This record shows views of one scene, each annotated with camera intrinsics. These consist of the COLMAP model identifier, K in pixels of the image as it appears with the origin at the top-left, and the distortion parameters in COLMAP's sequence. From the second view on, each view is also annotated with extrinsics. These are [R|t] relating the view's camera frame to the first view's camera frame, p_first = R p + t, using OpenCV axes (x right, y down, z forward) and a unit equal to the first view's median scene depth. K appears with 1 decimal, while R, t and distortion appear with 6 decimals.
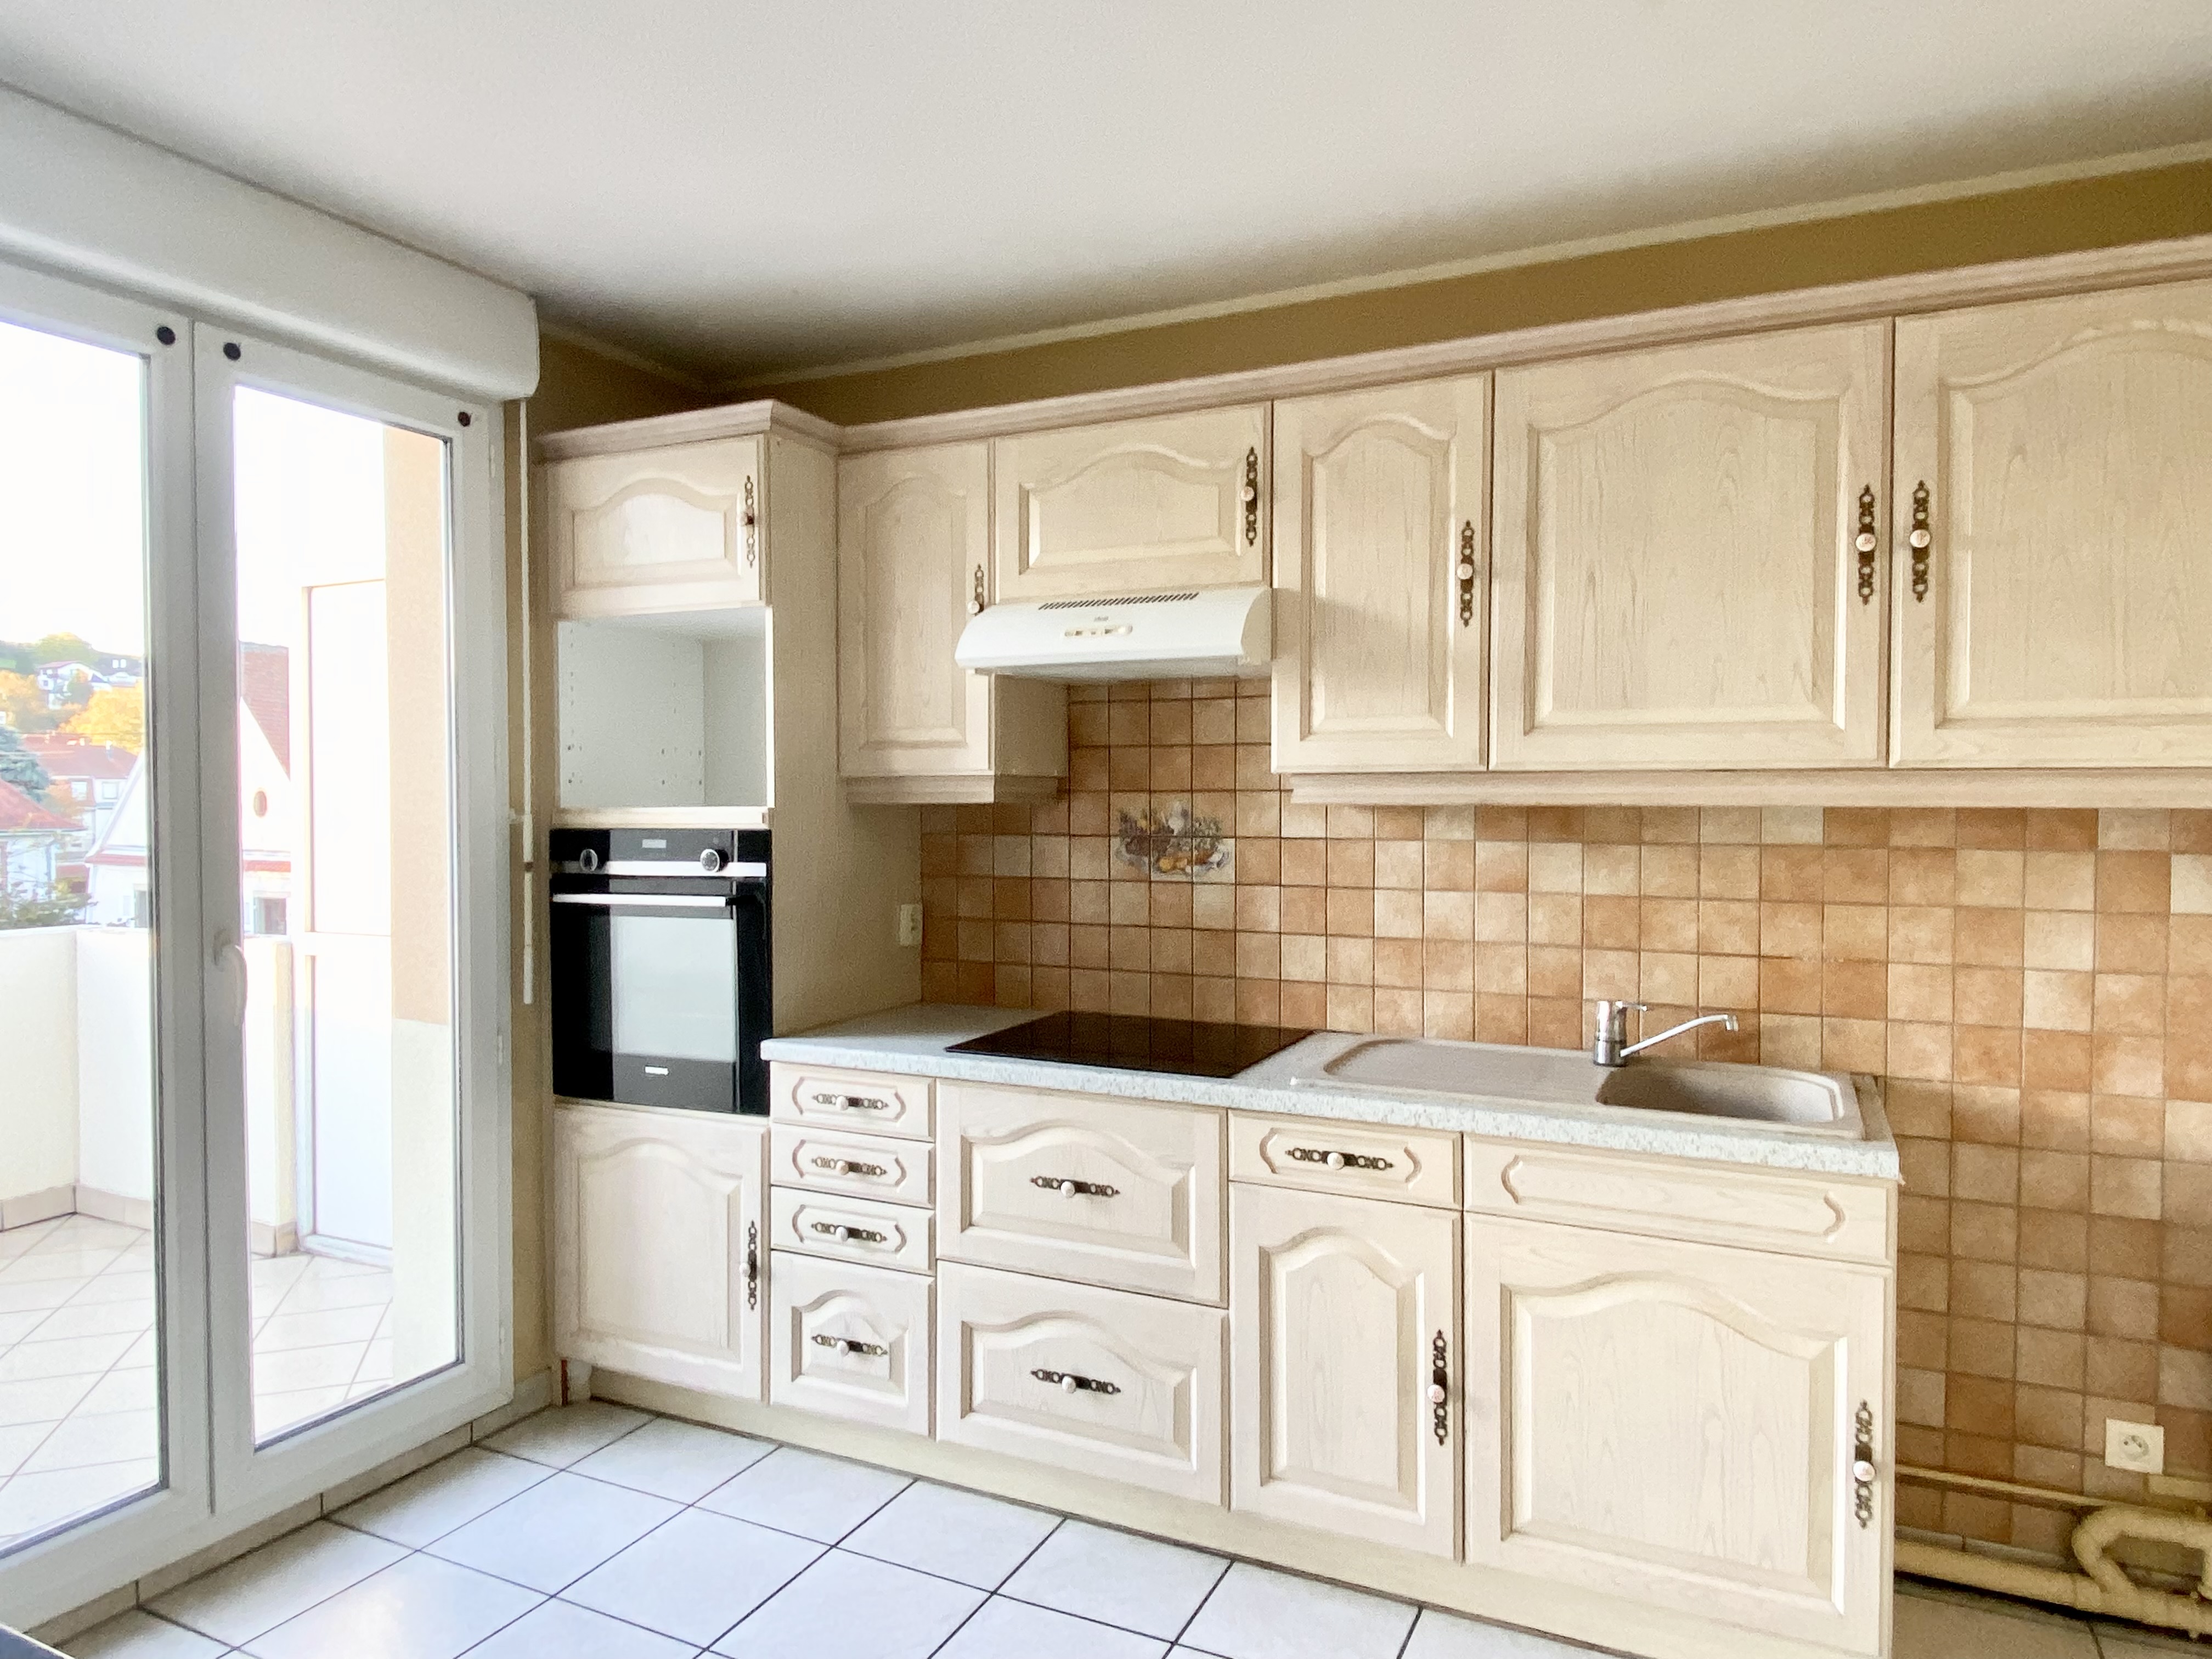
lens RADIAL K [[1396.2, 0, 1121.7], [0, 1396.2, 831.7], [0, 0, 1]] dist [0.135223, -0.163288]
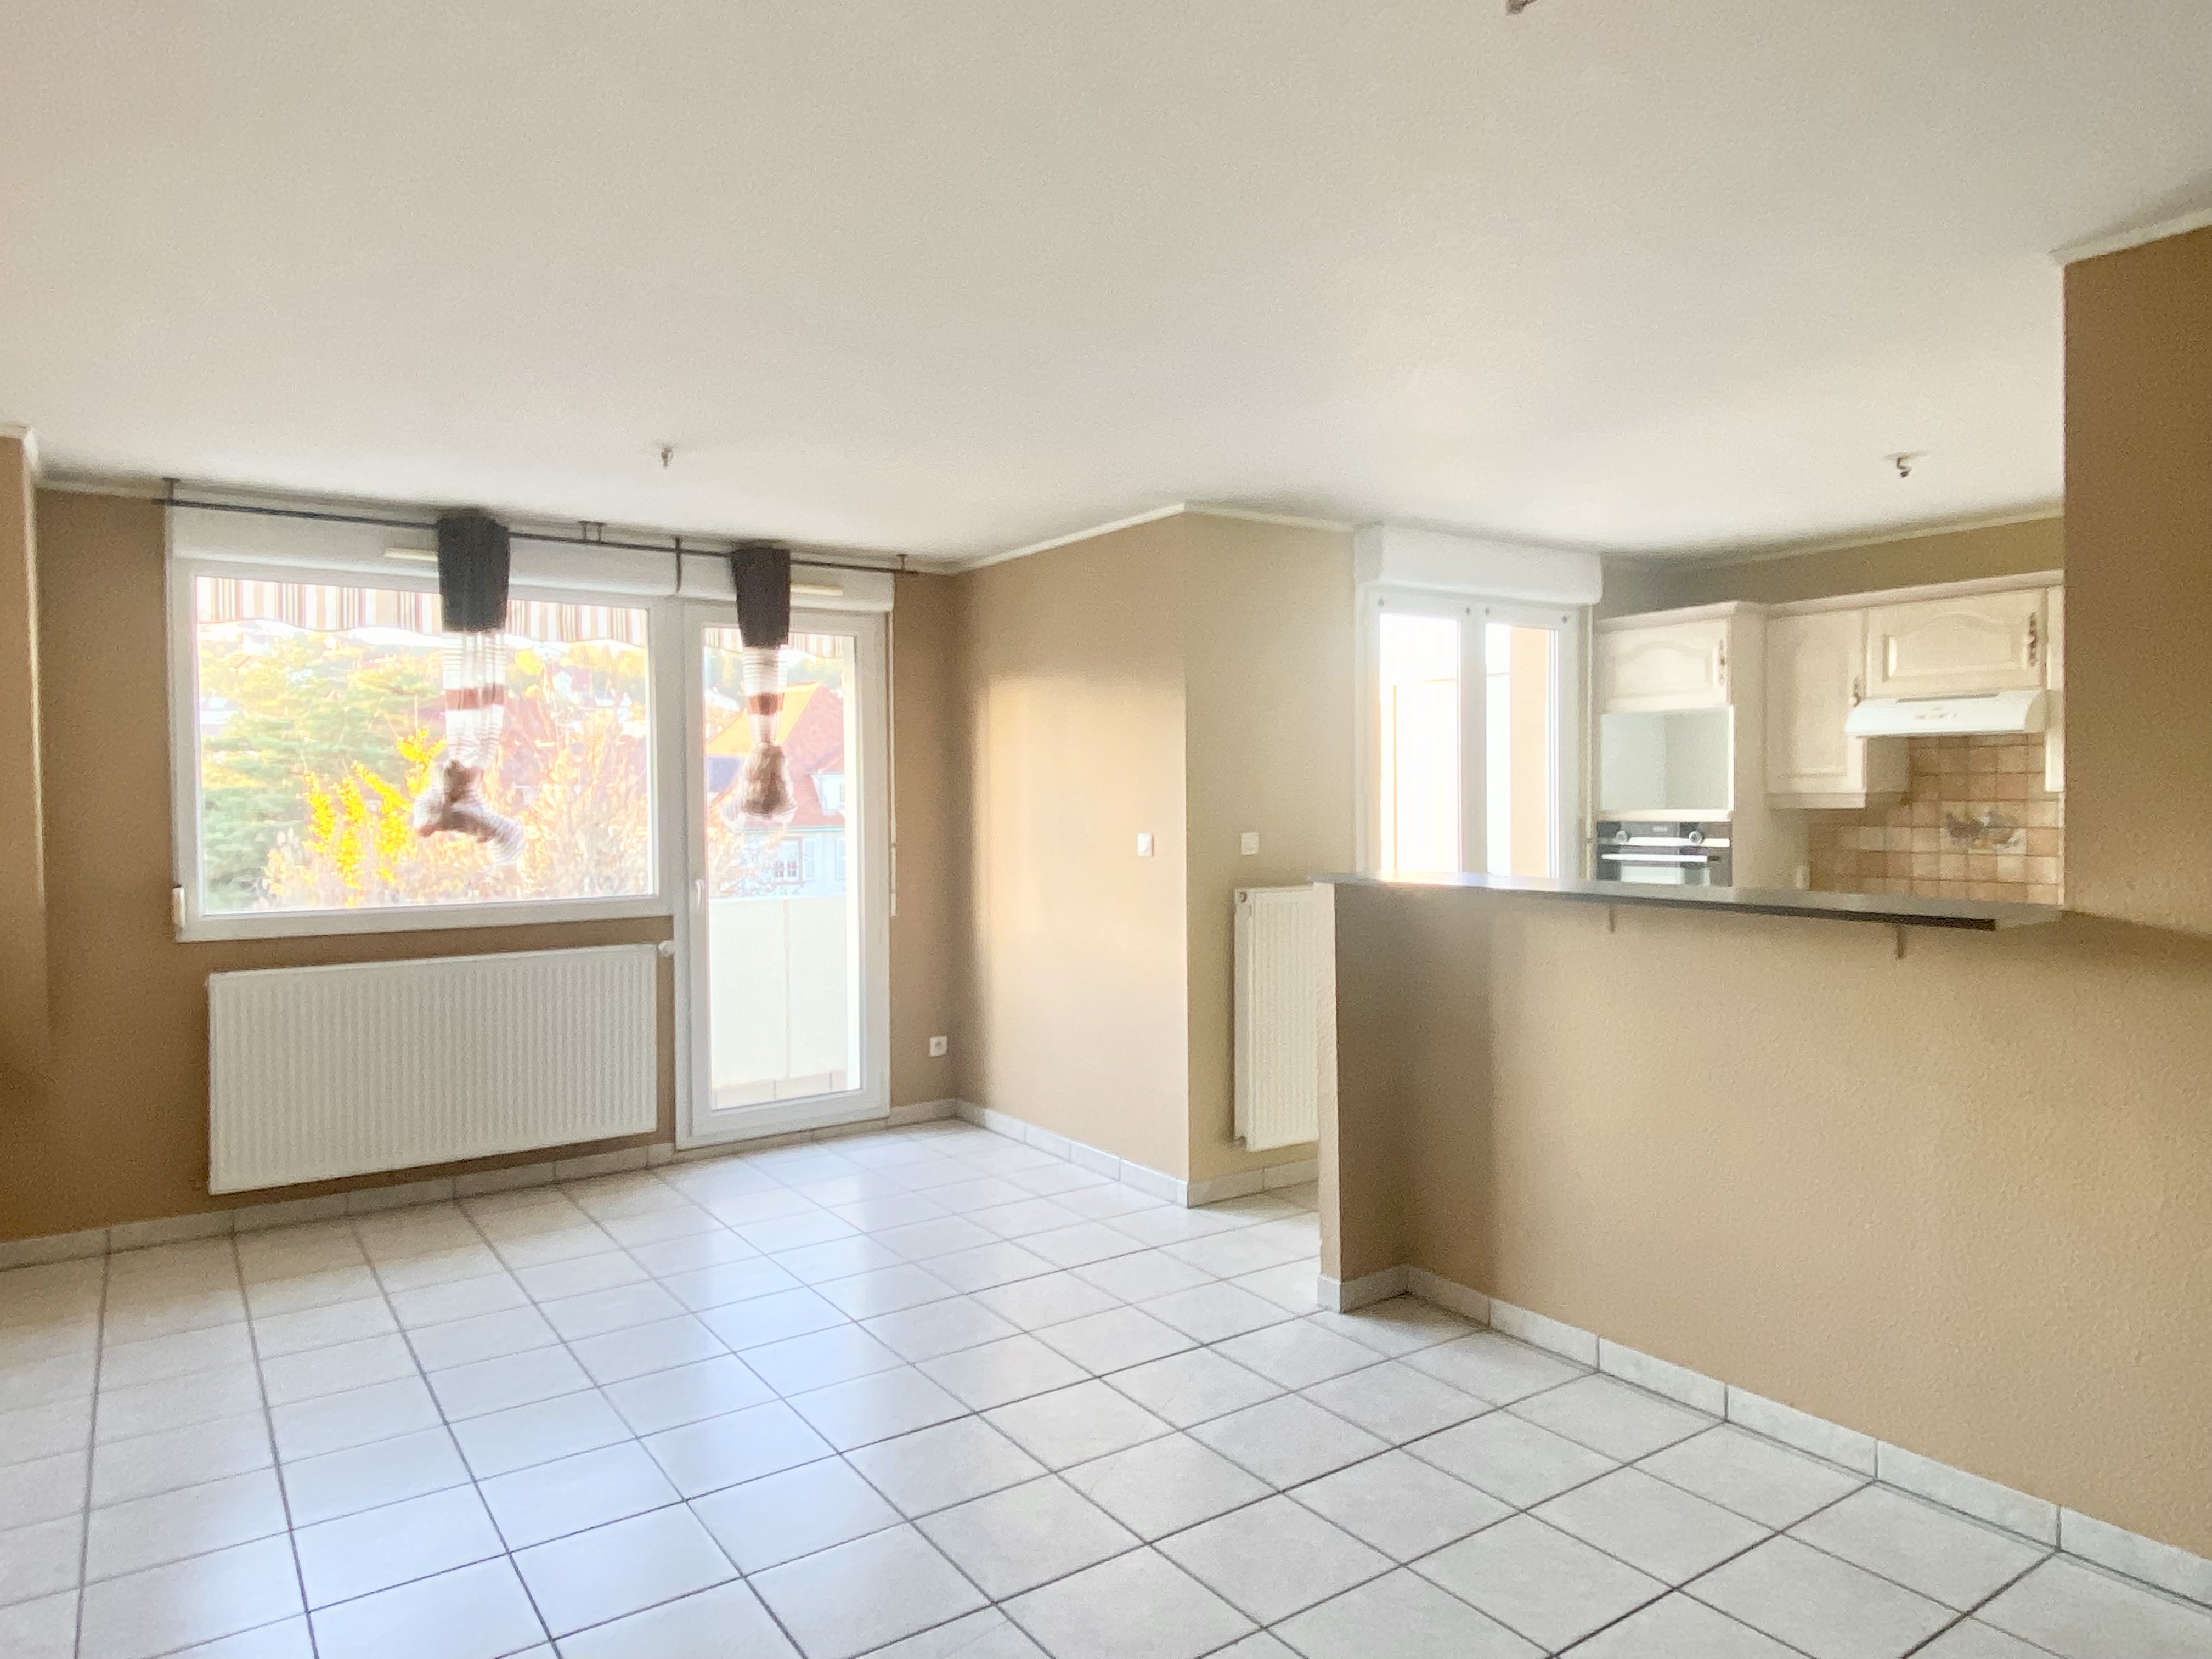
lens RADIAL K [[1396.2, 0, 1121.7], [0, 1396.2, 831.7], [0, 0, 1]] dist [0.135223, -0.163288]
pose [[0.869023, 0.007213, -0.494719, -0.010776], [-0.007242, 0.999972, 0.001858, 0.014594], [0.494719, 0.001968, 0.869051, -1.111064]]
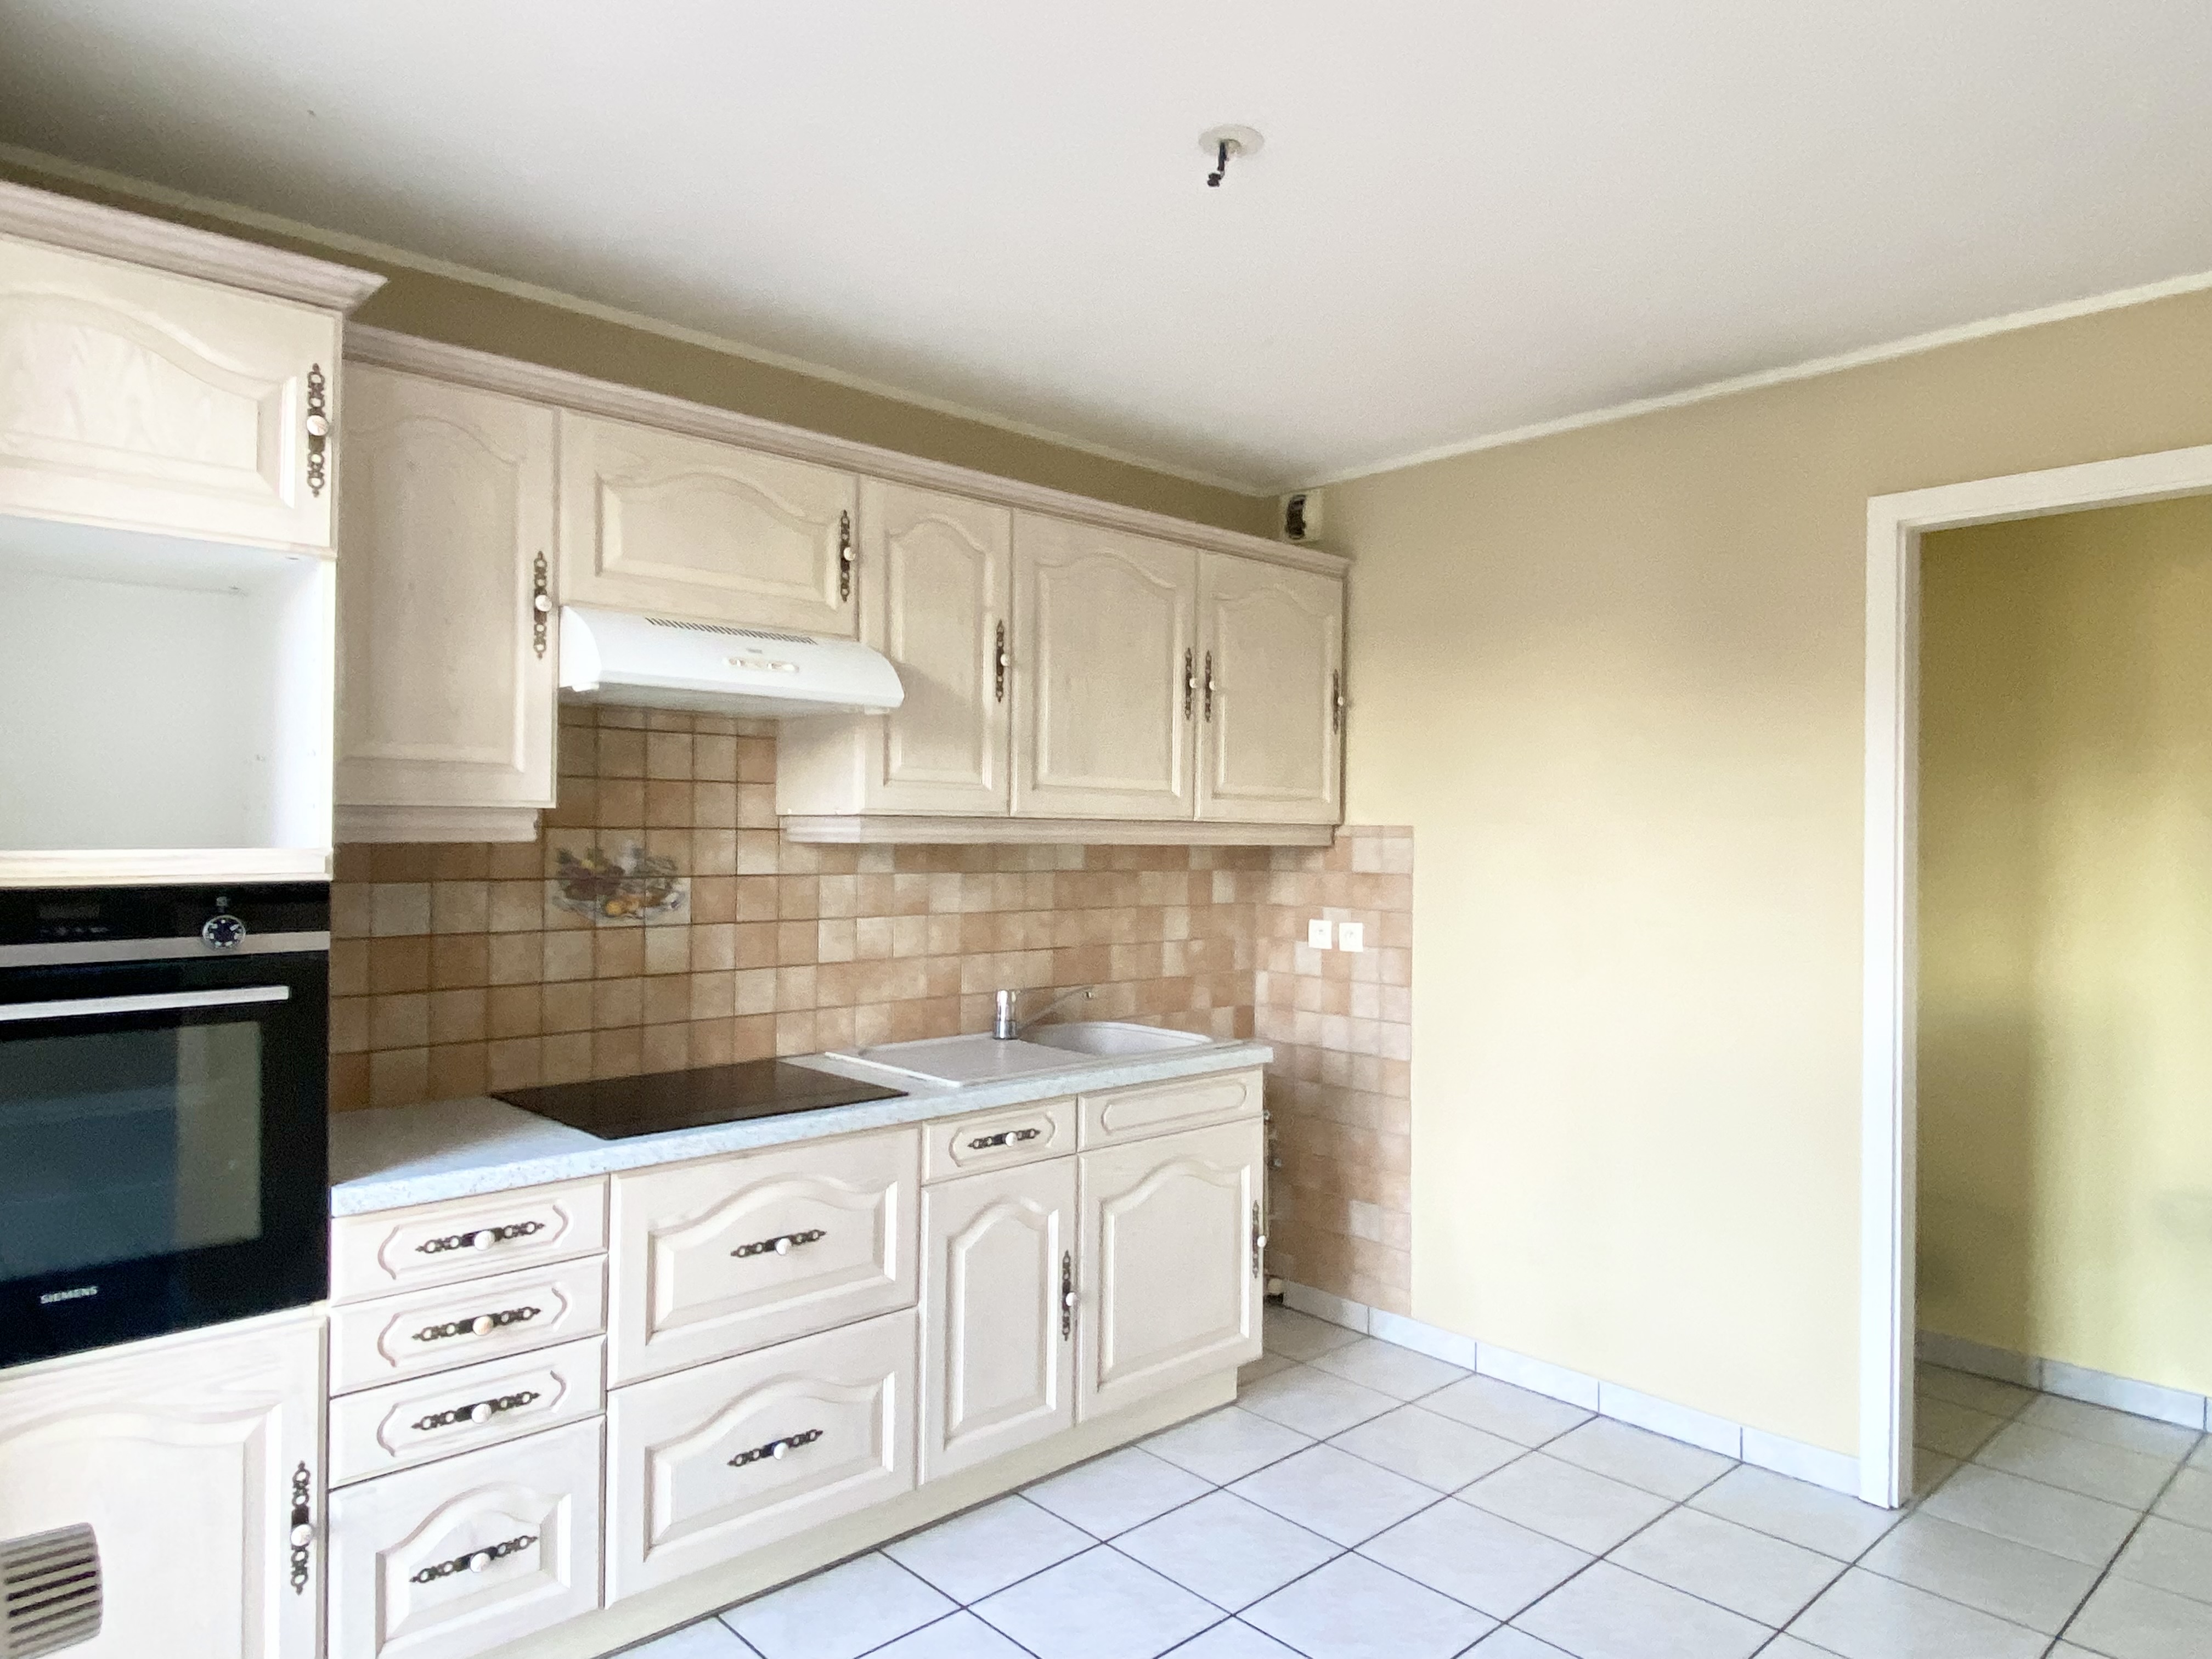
lens RADIAL K [[1396.2, 0, 1121.7], [0, 1396.2, 831.7], [0, 0, 1]] dist [0.135223, -0.163288]
pose [[0.360076, 0.004290, 0.932913, -0.770847], [0.013137, 0.999867, -0.009668, -0.014206], [-0.932830, 0.015737, 0.359972, 0.390459]]
